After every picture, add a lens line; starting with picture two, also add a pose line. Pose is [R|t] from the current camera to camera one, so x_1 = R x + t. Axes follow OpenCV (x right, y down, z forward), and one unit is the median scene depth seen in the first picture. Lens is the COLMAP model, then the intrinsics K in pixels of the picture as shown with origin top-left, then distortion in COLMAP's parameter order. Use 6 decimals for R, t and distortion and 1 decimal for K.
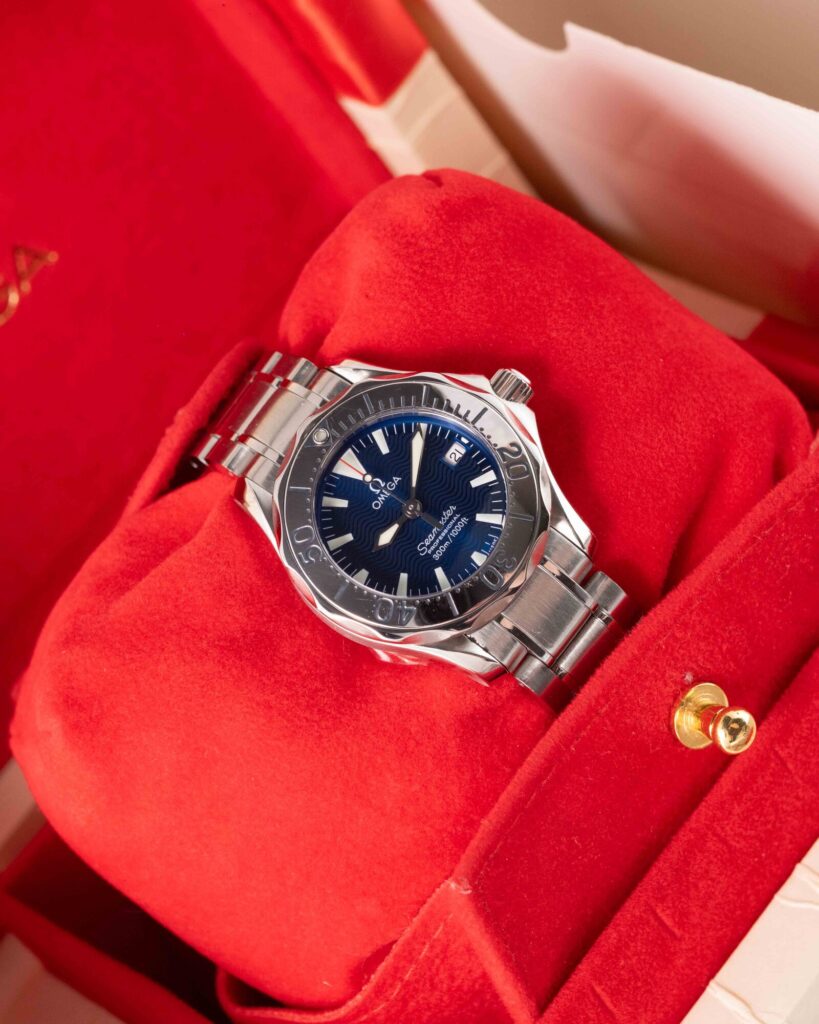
lens RADIAL K [[4144.7, 0, 409.5], [0, 4144.7, 512.0], [0, 0, 1]] dist [0.227016, 1.260980]
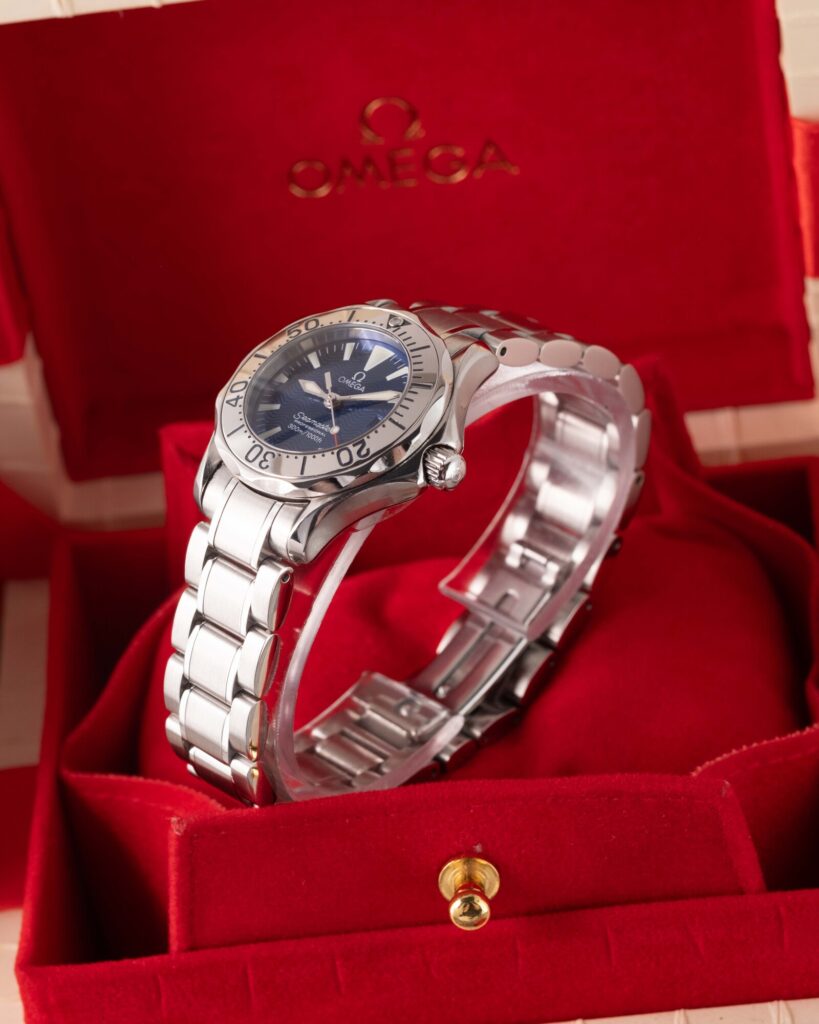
lens RADIAL K [[4144.7, 0, 409.5], [0, 4144.7, 512.0], [0, 0, 1]] dist [0.227016, 1.260980]
pose [[0.665036, 0.703989, -0.249251, 0.267714], [-0.668192, 0.709966, 0.222414, -0.254744], [0.333537, 0.018634, 0.942553, -0.058846]]
